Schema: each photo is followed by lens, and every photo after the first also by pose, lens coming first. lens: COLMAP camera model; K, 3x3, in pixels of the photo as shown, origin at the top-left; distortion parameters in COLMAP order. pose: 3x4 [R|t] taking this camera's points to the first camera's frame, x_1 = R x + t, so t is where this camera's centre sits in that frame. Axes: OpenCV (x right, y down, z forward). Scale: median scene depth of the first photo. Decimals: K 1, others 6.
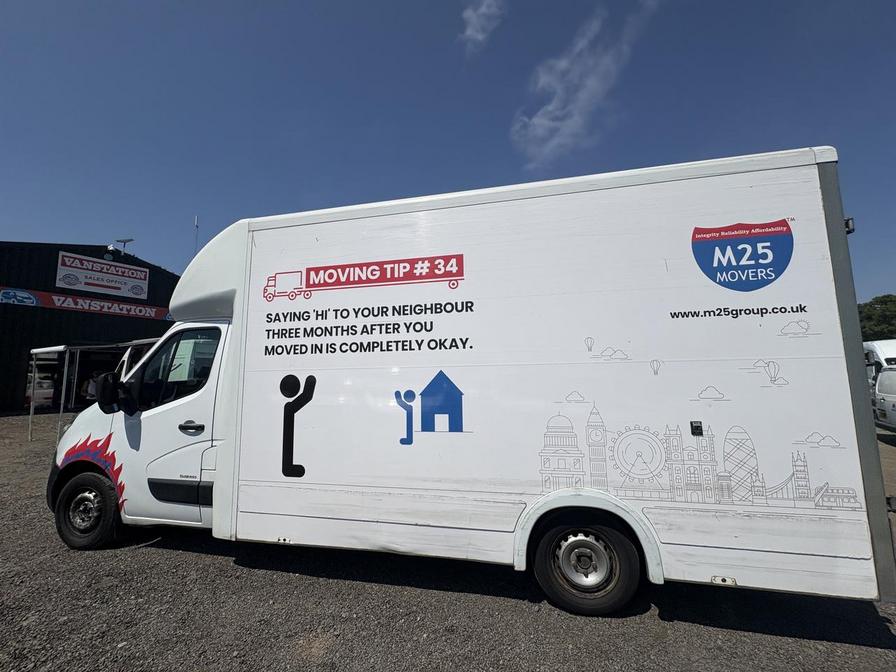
lens RADIAL K [[355.8, 0, 450.1], [0, 355.8, 335.7], [0, 0, 1]] dist [-0.003193, 0.000477]
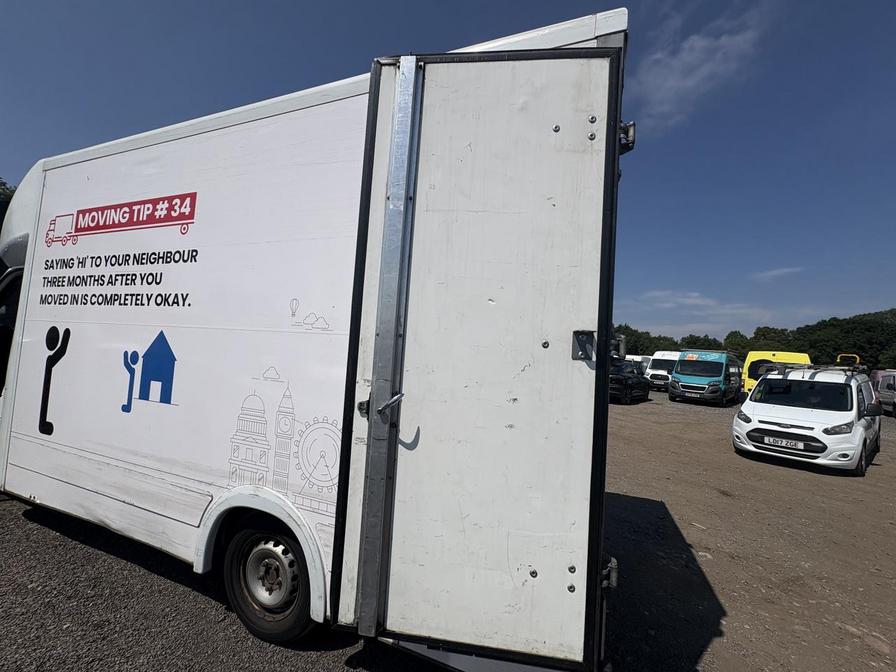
lens RADIAL K [[355.8, 0, 451.4], [0, 355.8, 339.5], [0, 0, 1]] dist [-0.003193, 0.000477]
pose [[0.986542, 0.072655, -0.146478, 0.766926], [-0.063223, 0.995676, 0.068058, 0.016966], [0.150790, -0.057882, 0.986870, 0.260791]]
